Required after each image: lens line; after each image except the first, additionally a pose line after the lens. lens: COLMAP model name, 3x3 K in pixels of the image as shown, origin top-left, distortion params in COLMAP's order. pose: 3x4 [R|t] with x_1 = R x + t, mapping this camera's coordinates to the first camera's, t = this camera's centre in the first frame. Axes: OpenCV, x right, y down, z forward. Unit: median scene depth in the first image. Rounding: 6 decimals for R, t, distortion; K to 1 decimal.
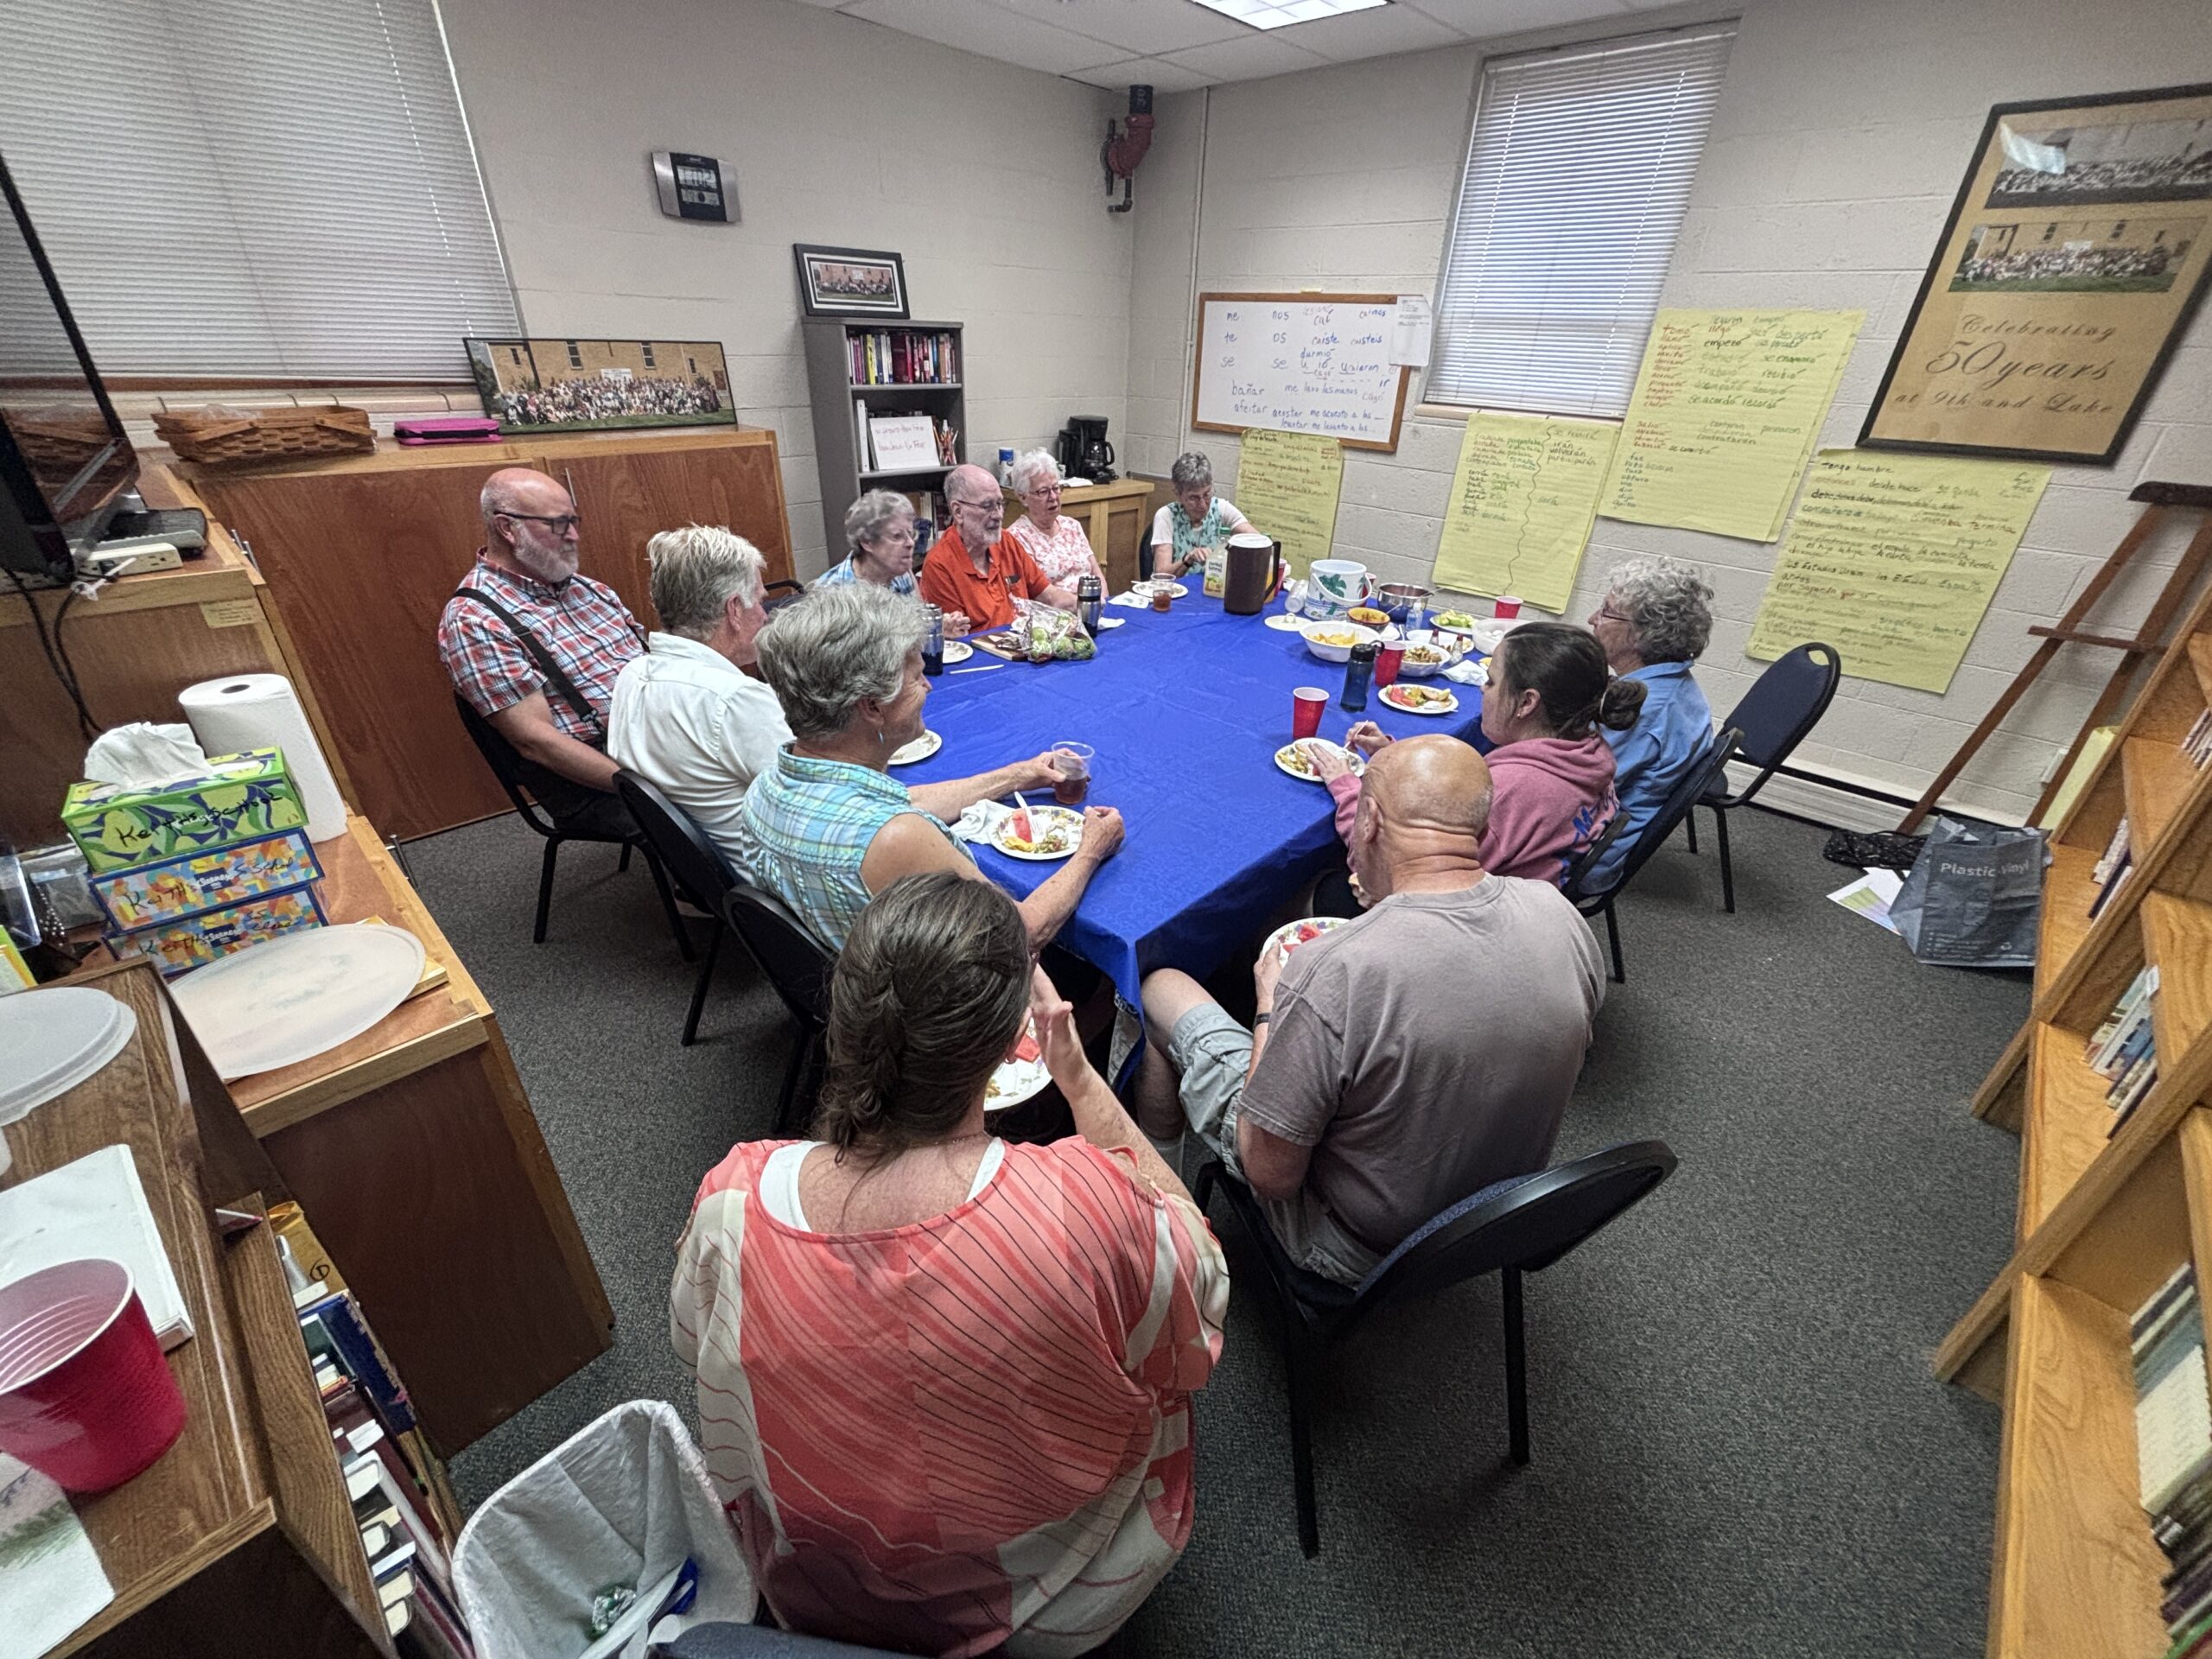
lens RADIAL K [[912.1, 0, 1106.0], [0, 912.1, 829.5], [0, 0, 1]] dist [0.019573, -0.000602]
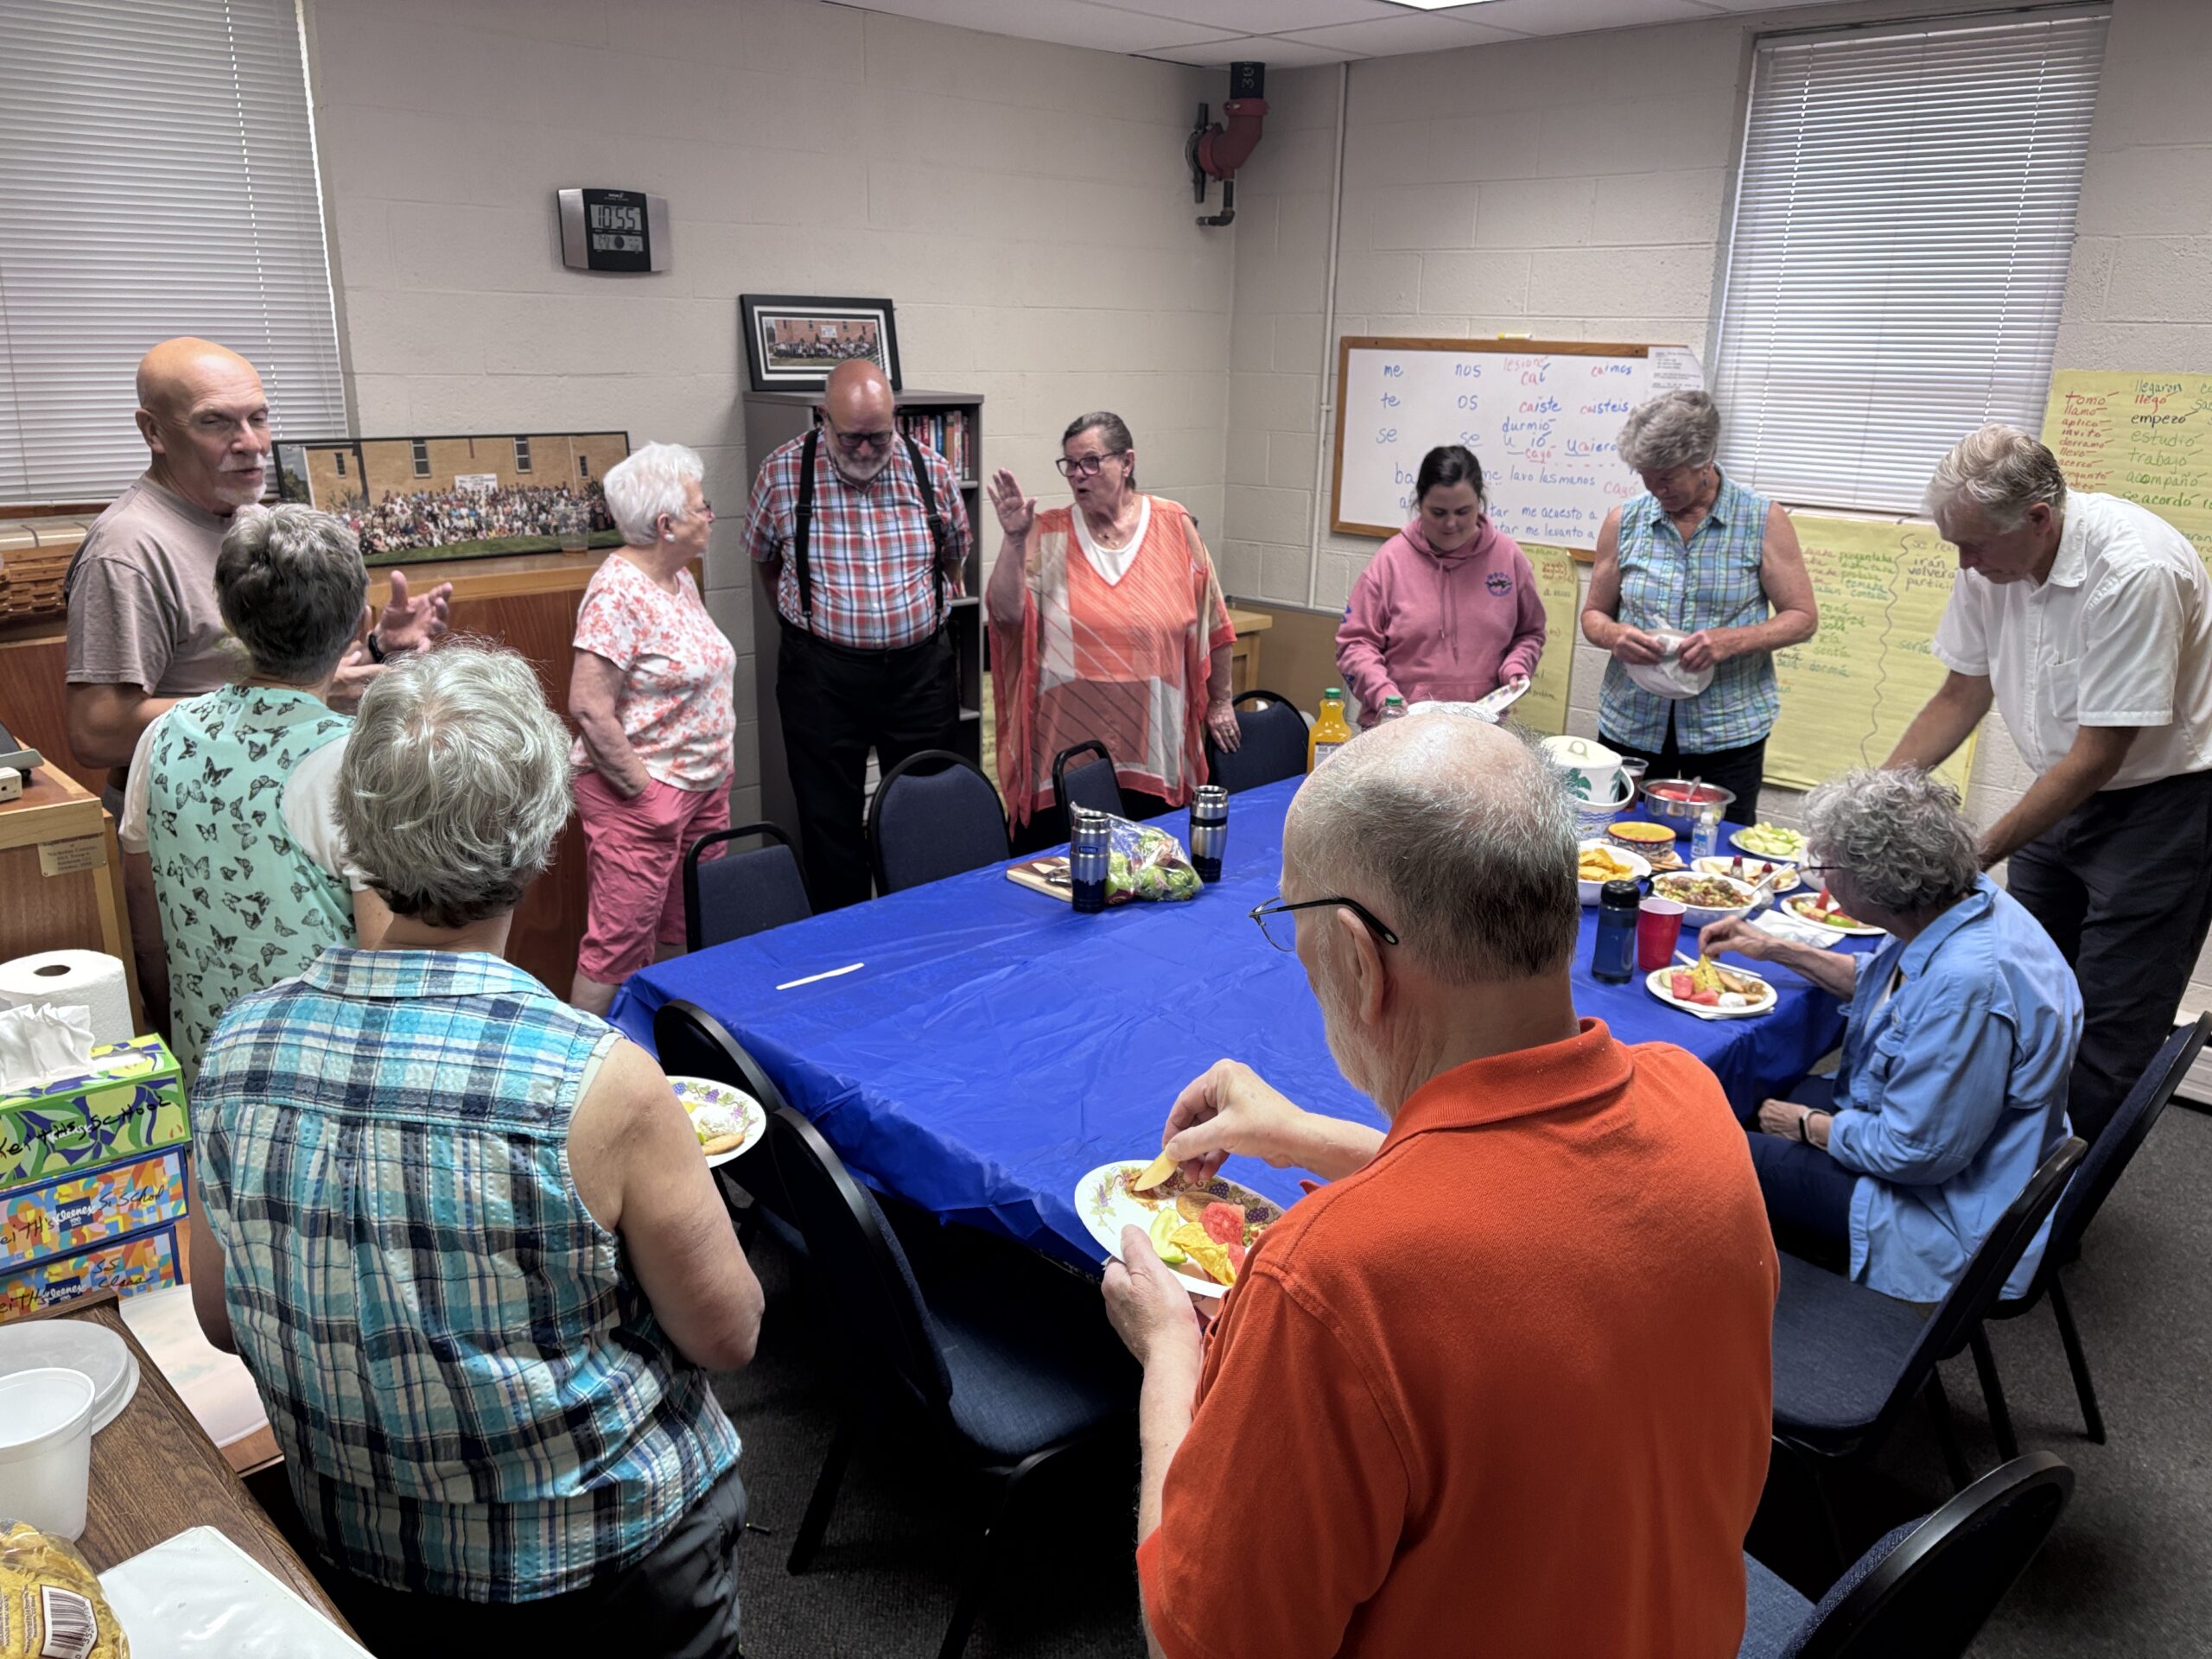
lens RADIAL K [[1708.8, 0, 1106.0], [0, 1708.8, 829.5], [0, 0, 1]] dist [0.075766, -0.105303]
pose [[0.999465, -0.002142, -0.032649, -0.033803], [-0.004847, 0.977157, -0.212466, 0.017847], [0.032358, 0.212510, 0.976623, -0.161578]]
